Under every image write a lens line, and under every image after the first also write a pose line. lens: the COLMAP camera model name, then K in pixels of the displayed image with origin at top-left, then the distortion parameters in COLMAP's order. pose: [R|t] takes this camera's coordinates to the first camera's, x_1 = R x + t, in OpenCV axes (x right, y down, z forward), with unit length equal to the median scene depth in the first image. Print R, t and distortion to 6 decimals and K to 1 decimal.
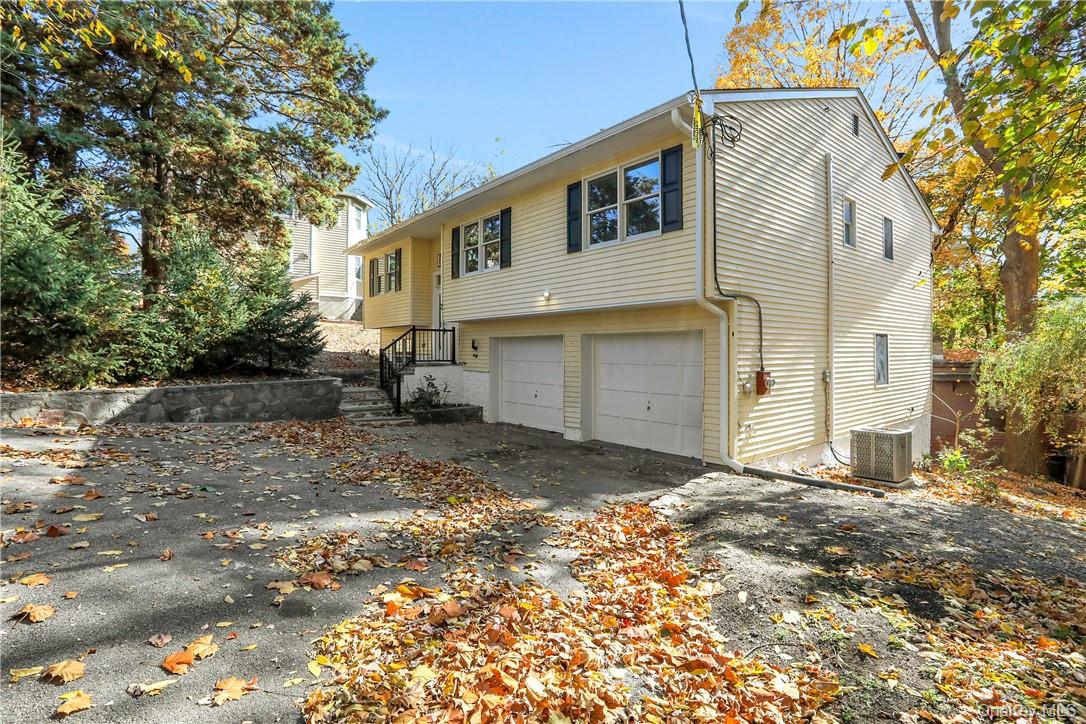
lens RADIAL K [[502.8, 0, 534.0], [0, 502.8, 356.5], [0, 0, 1]] dist [-0.060544, 0.019937]
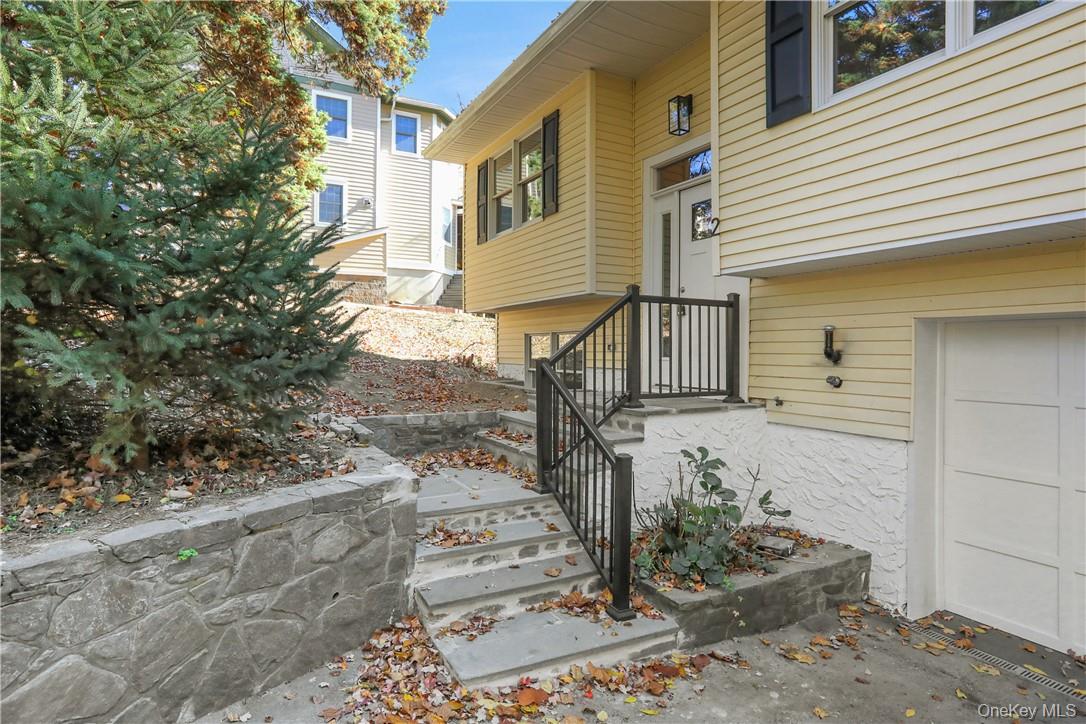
lens RADIAL K [[530.6, 0, 493.5], [0, 530.6, 353.5], [0, 0, 1]] dist [-0.044042, 0.010799]
pose [[0.972118, 0.003139, -0.234472, -0.282153], [-0.005476, 0.999942, -0.009317, -0.016666], [0.234429, 0.010341, 0.972078, 0.740595]]
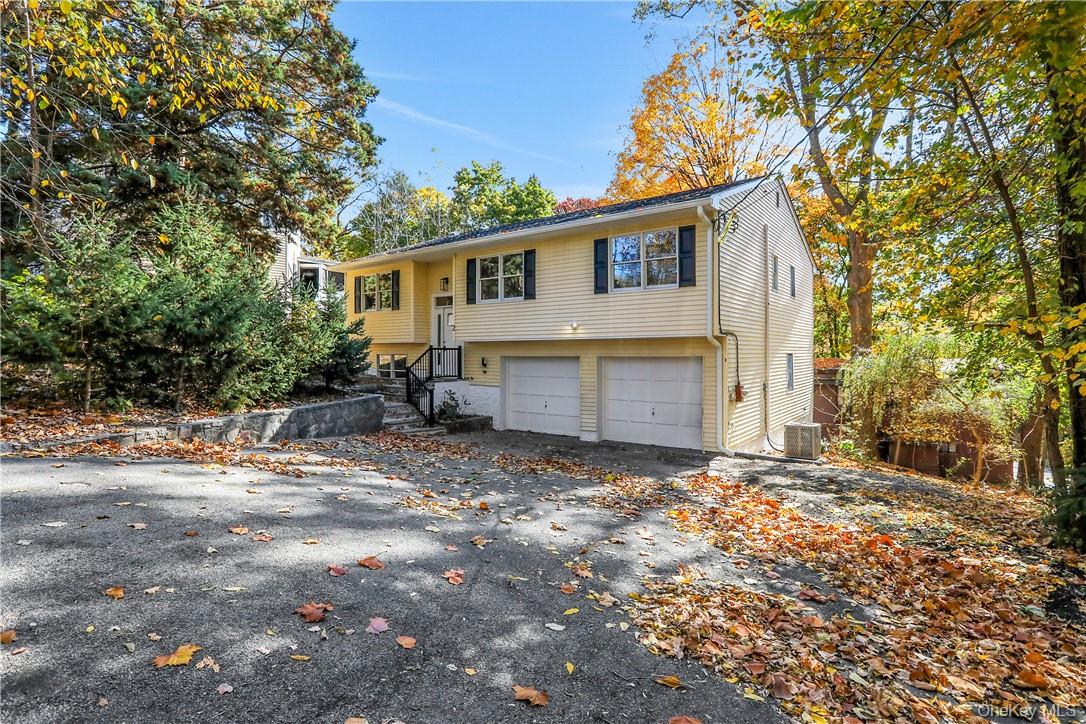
lens RADIAL K [[544.5, 0, 539.1], [0, 544.5, 359.8], [0, 0, 1]] dist [-0.061640, 0.028917]
pose [[0.961619, -0.002309, 0.274379, -0.386846], [0.001977, 0.999997, 0.001483, -0.034840], [-0.274382, -0.000884, 0.961620, -0.248198]]
